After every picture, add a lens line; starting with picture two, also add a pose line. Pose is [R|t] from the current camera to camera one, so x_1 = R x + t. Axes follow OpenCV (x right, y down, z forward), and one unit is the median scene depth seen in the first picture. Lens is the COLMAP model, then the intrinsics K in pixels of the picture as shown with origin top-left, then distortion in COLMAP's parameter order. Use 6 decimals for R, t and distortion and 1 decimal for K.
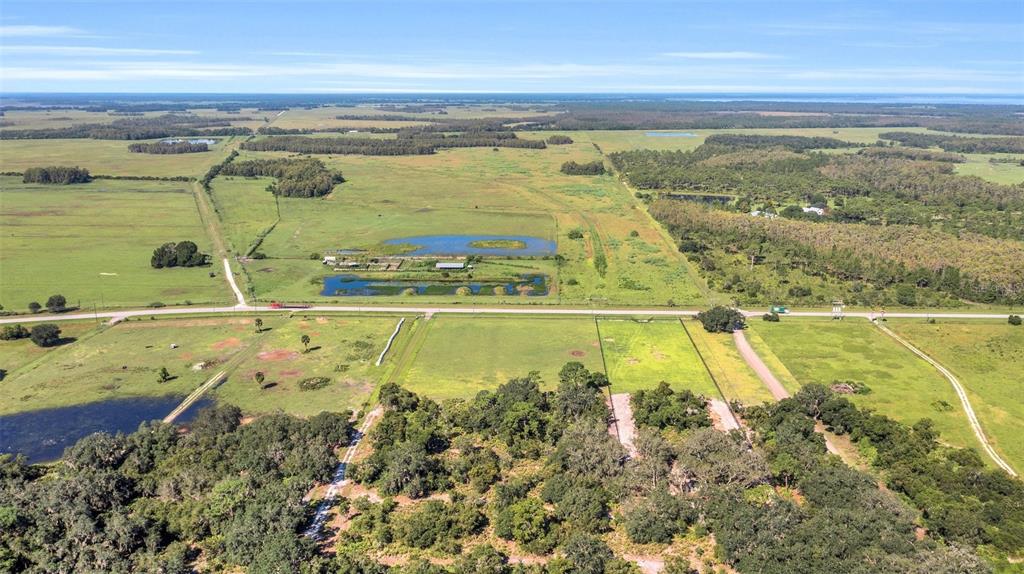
lens RADIAL K [[840.2, 0, 512.0], [0, 840.2, 287.0], [0, 0, 1]] dist [-0.002331, 0.001403]
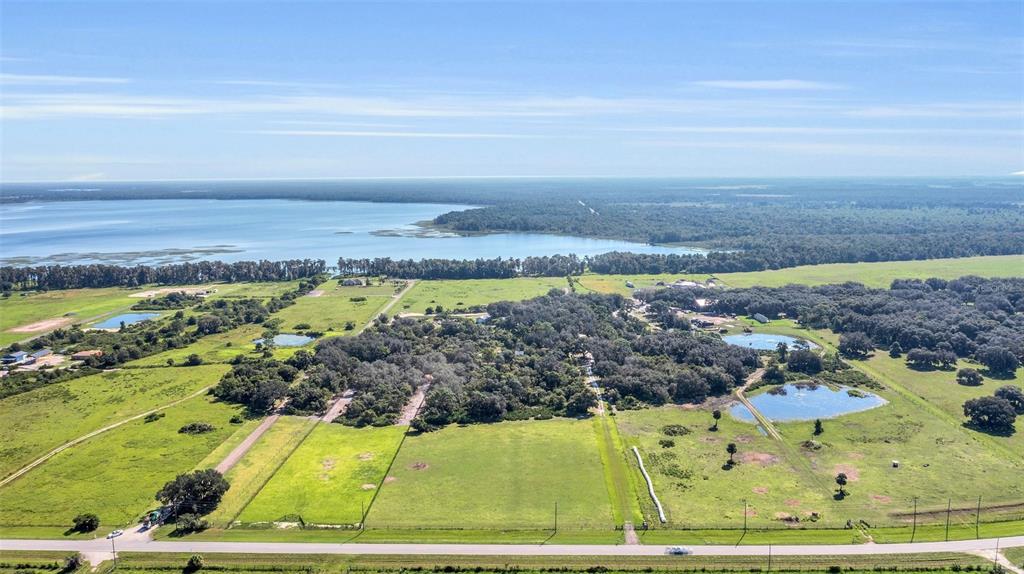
lens RADIAL K [[802.9, 0, 512.0], [0, 802.9, 287.0], [0, 0, 1]] dist [-0.010284, 0.000460]
pose [[-0.999881, 0.009344, -0.012252, -0.010205], [0.004186, 0.929979, 0.367588, -0.414298], [0.014829, 0.367493, -0.929908, 1.772961]]
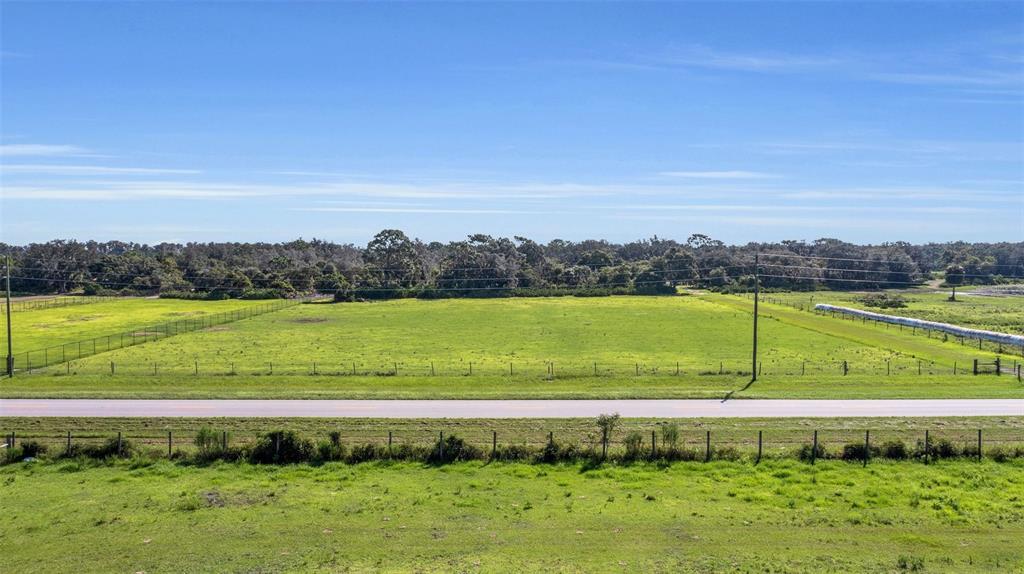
lens RADIAL K [[805.7, 0, 512.0], [0, 805.7, 287.0], [0, 0, 1]] dist [-0.014976, -0.000407]
pose [[-0.999540, 0.003921, -0.030082, 0.004831], [-0.004610, 0.960462, 0.278375, -0.027453], [0.029984, 0.278385, -0.960001, 1.367094]]
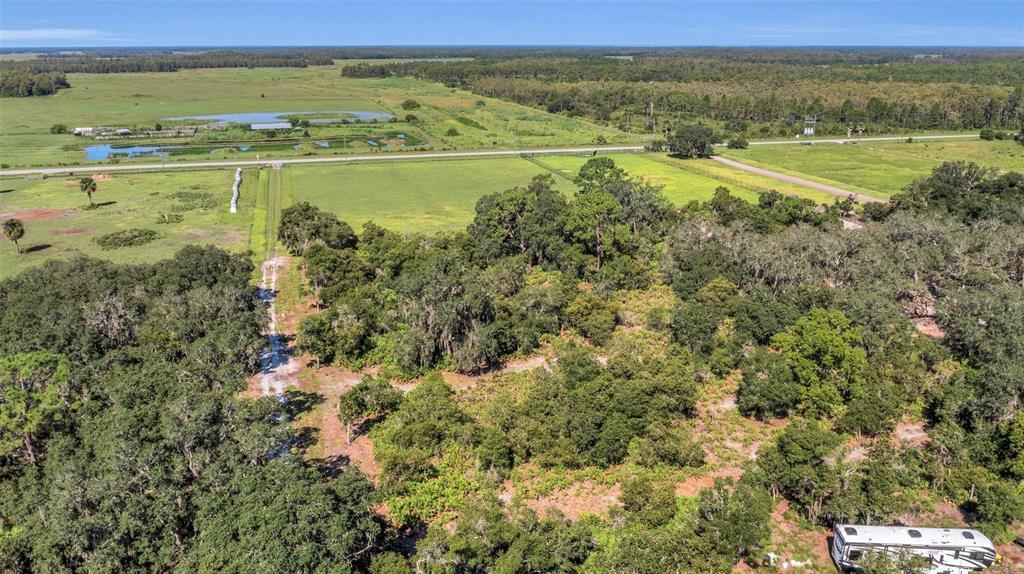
lens RADIAL K [[830.5, 0, 512.0], [0, 830.5, 287.0], [0, 0, 1]] dist [-0.002324, -0.003938]
pose [[0.952817, -0.090688, 0.289681, -0.151634], [0.073641, 0.994879, 0.069236, 0.122451], [-0.294476, -0.044637, 0.954616, 0.401533]]
